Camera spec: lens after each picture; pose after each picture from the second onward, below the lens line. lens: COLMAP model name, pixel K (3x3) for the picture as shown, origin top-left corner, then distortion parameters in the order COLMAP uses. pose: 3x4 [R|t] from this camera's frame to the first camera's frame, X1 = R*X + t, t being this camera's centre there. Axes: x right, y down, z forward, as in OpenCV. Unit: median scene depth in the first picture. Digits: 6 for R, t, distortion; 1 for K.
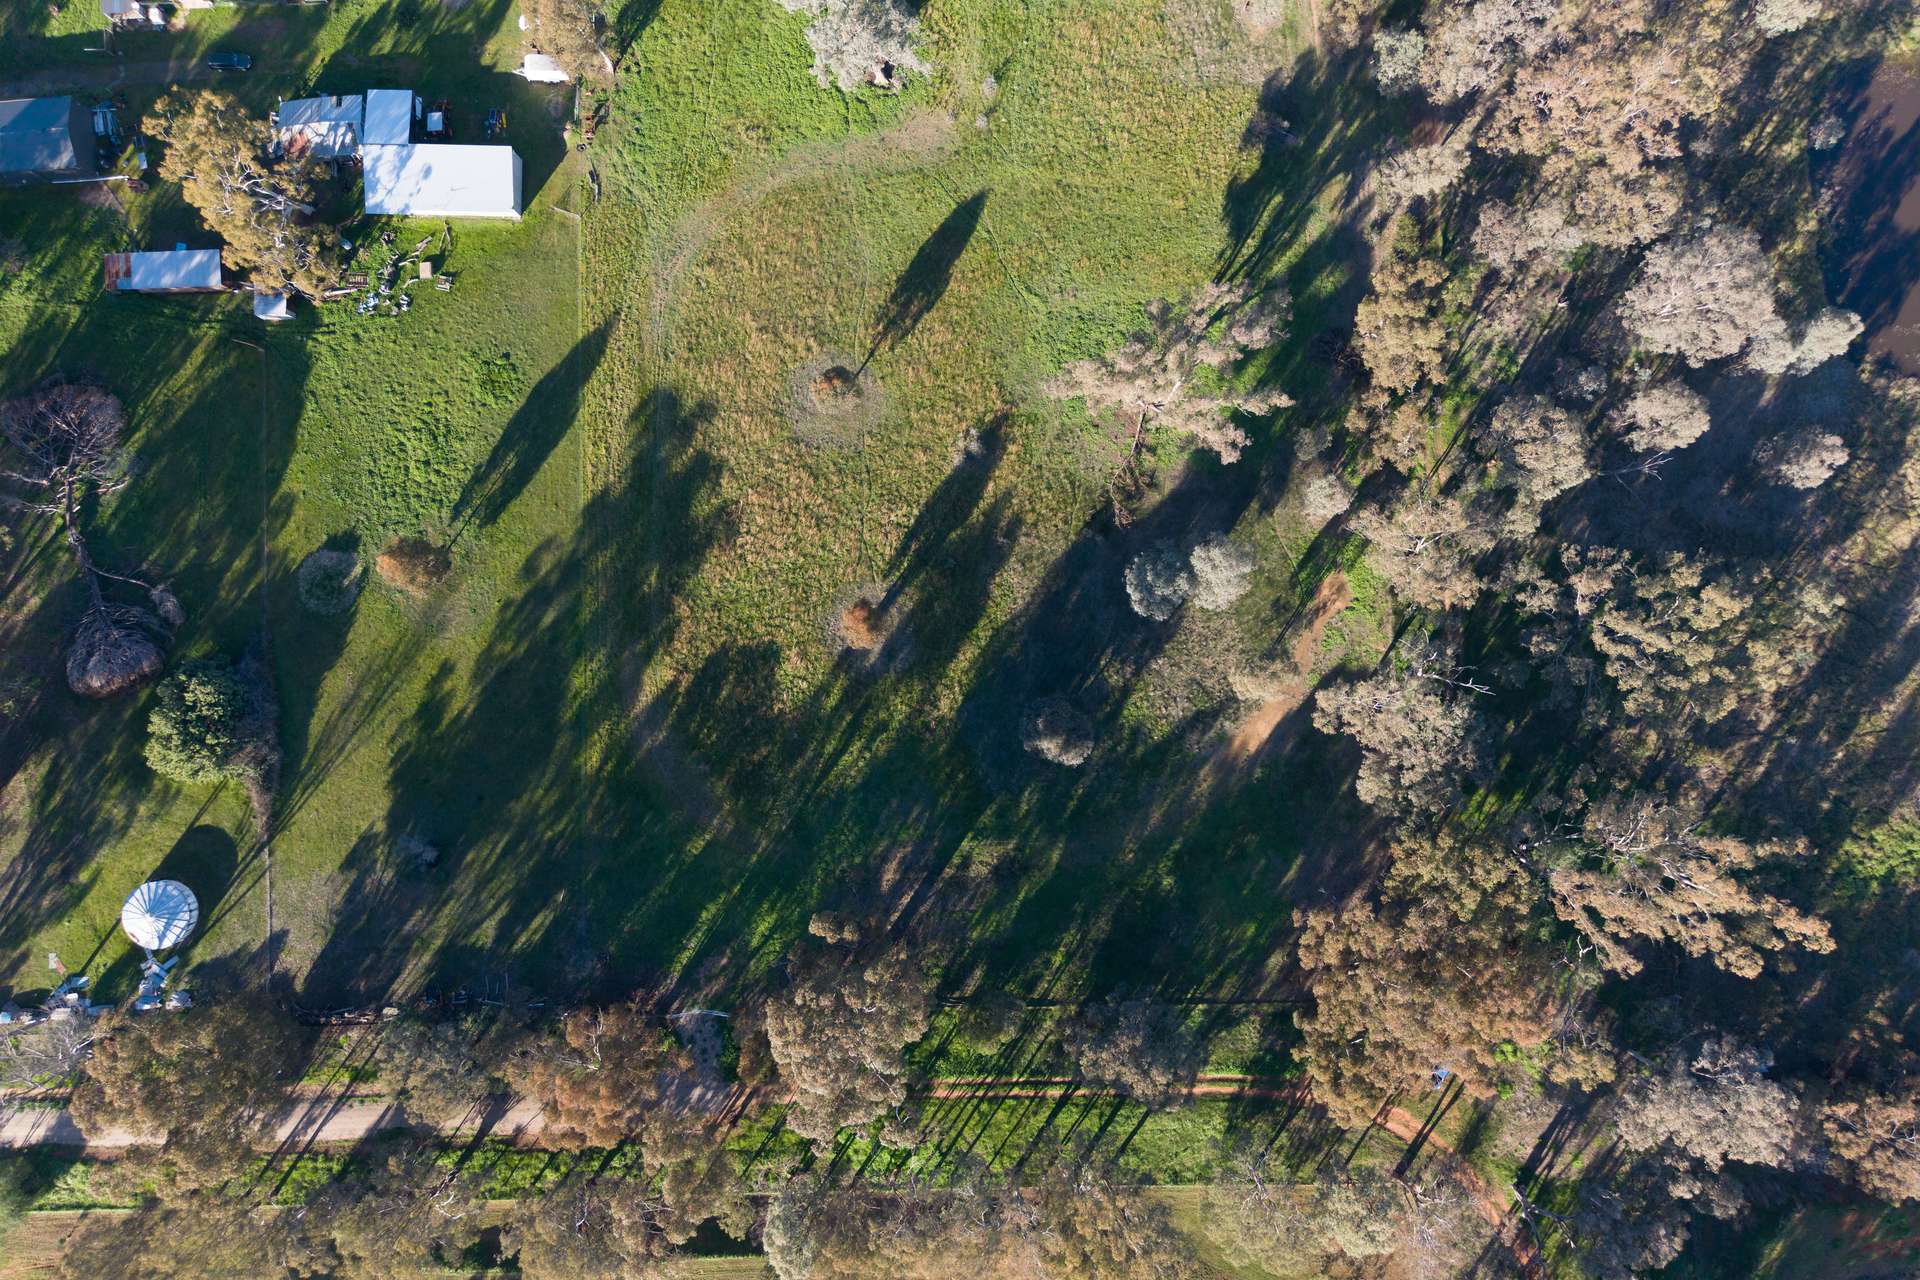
lens RADIAL K [[1278.0, 0, 955.4], [0, 1278.0, 638.3], [0, 0, 1]] dist [0.024448, -0.023257]
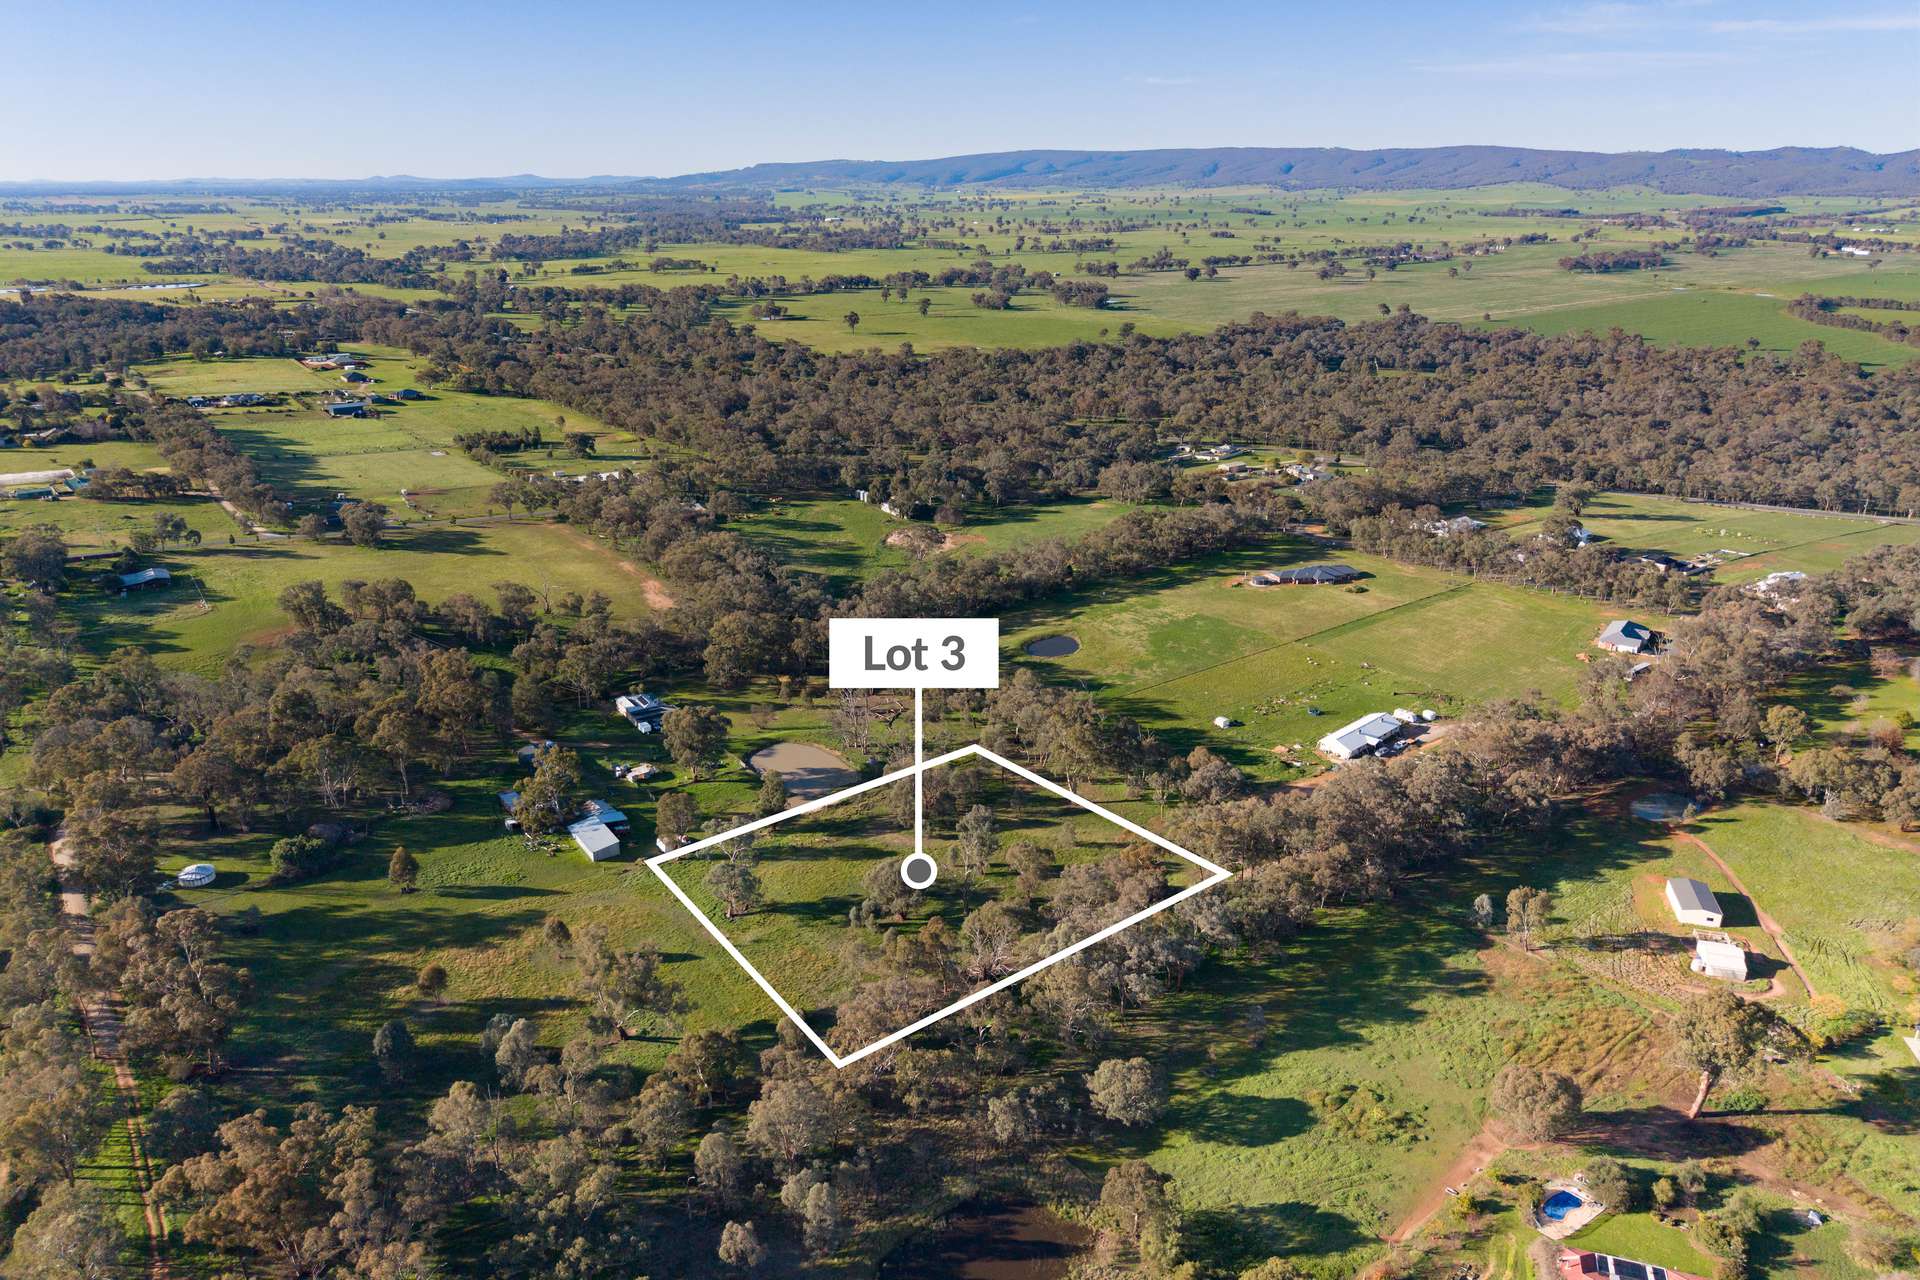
lens RADIAL K [[1278.0, 0, 962.5], [0, 1278.0, 648.0], [0, 0, 1]] dist [0.024448, -0.023257]
pose [[0.583193, 0.282337, -0.761690, 1.548689], [-0.812328, 0.206256, -0.545511, 0.262054], [0.003085, 0.936880, 0.349637, -0.066029]]
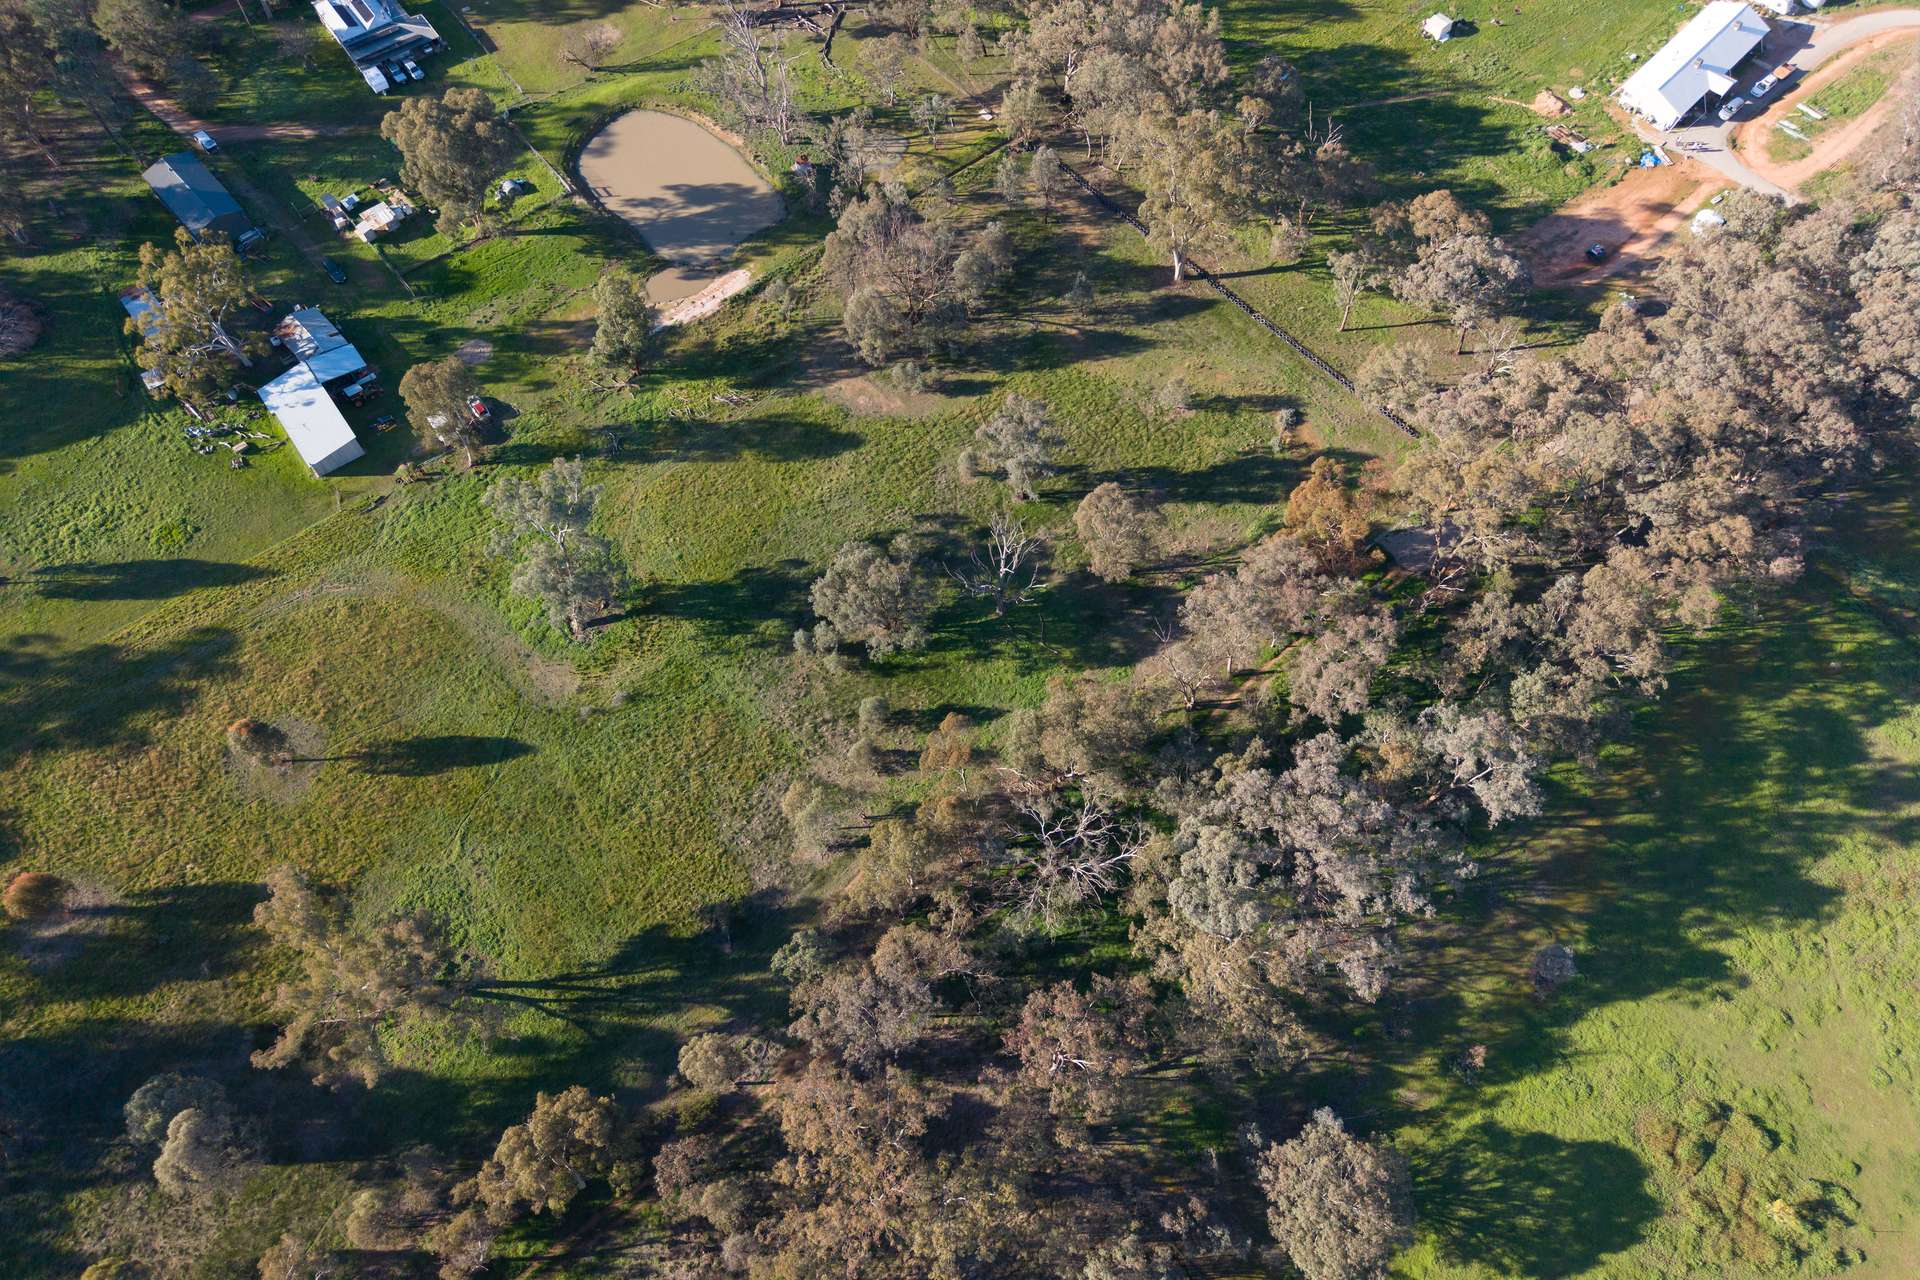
lens RADIAL K [[1278.0, 0, 958.7], [0, 1278.0, 650.7], [0, 0, 1]] dist [0.024448, -0.023257]
pose [[0.613049, 0.693301, -0.378820, 0.580514], [-0.789938, 0.545788, -0.279488, -0.381139], [0.012986, 0.470584, 0.882260, 0.051417]]
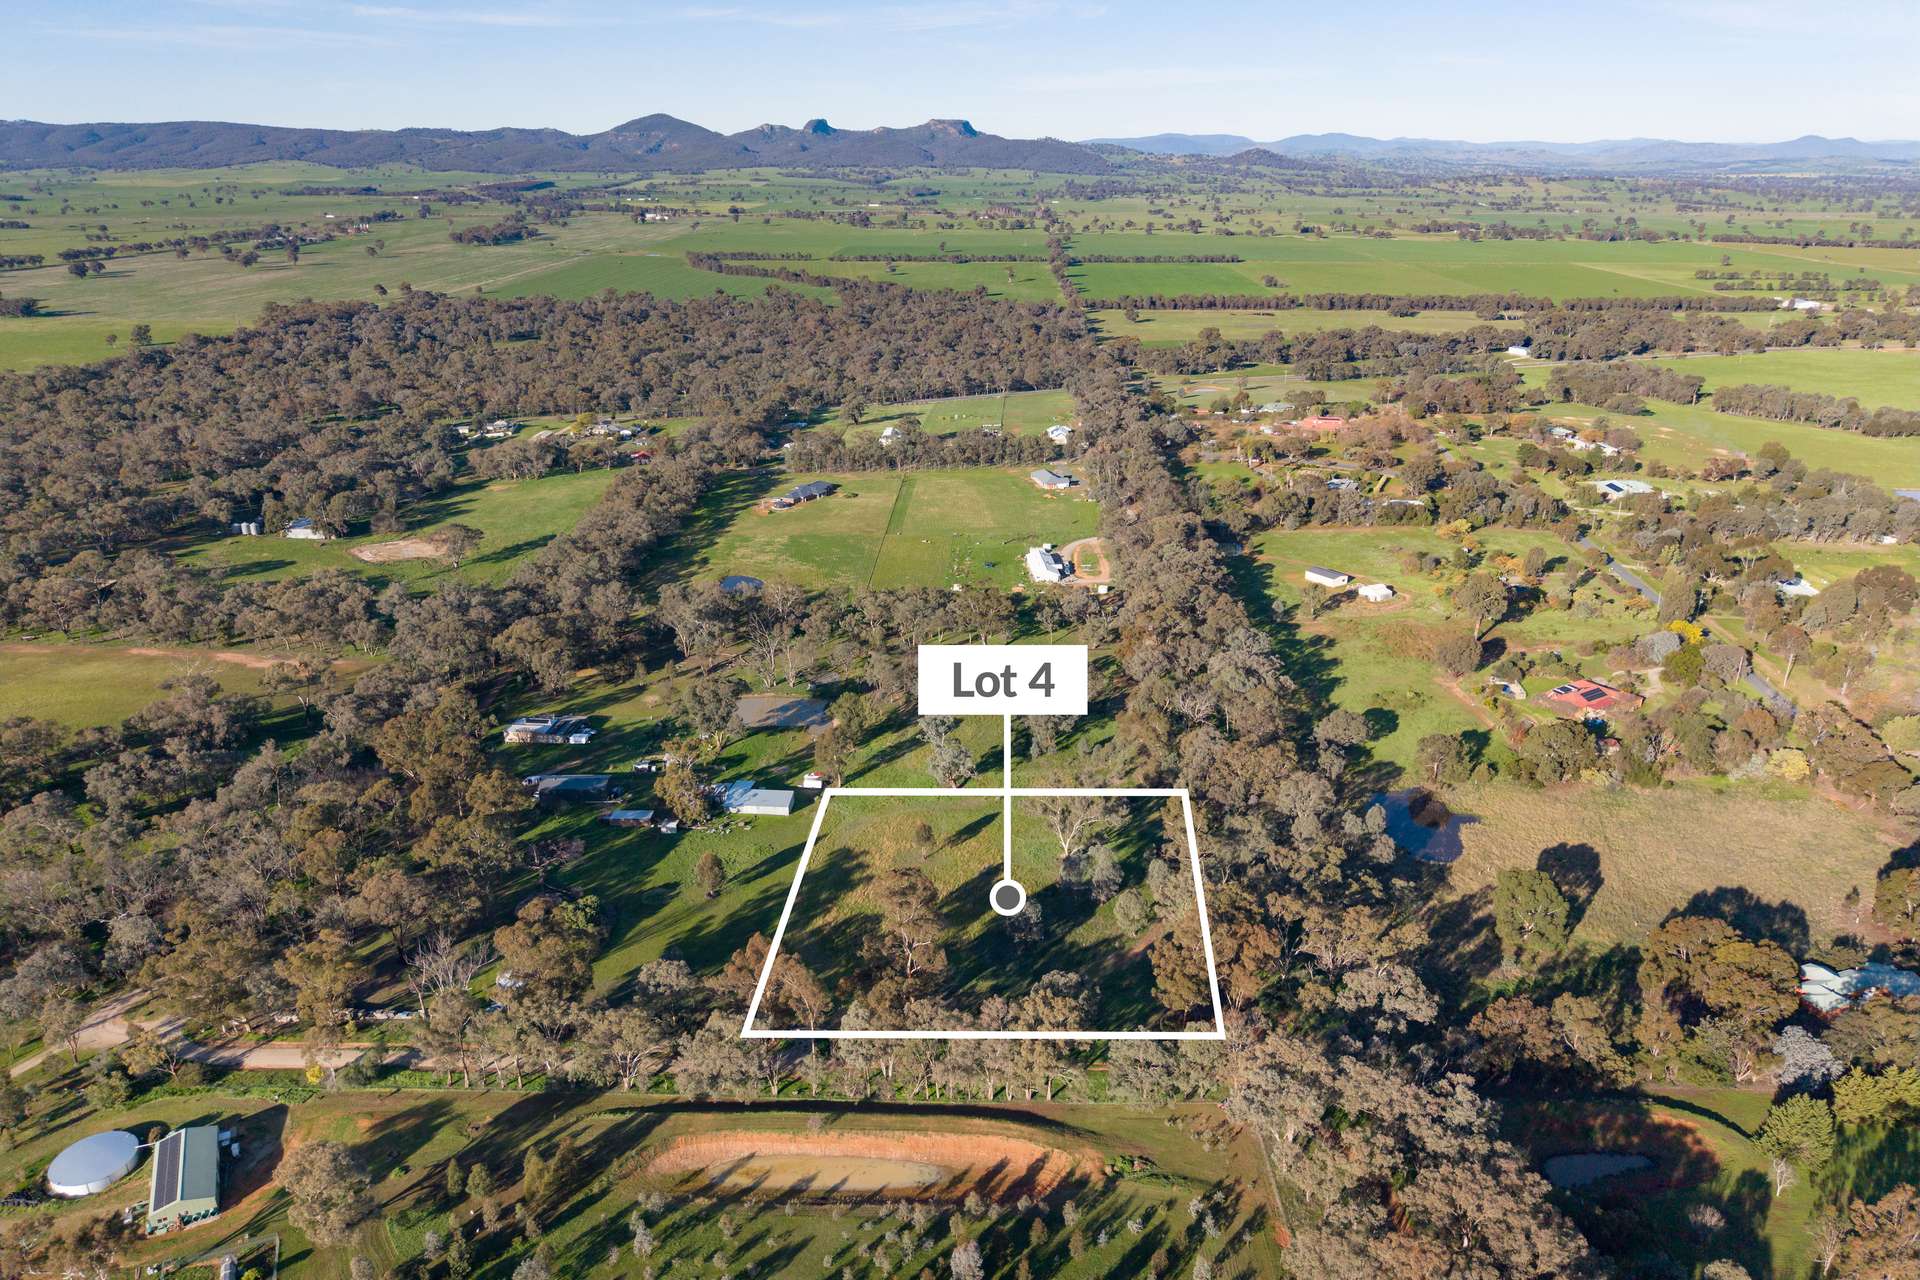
lens RADIAL K [[1278.0, 0, 960.5], [0, 1278.0, 648.6], [0, 0, 1]] dist [0.024448, -0.023257]
pose [[0.997650, 0.023535, -0.064350, 0.091945], [-0.068499, 0.365295, -0.928368, 1.621101], [0.001658, 0.930594, 0.366048, -0.076339]]
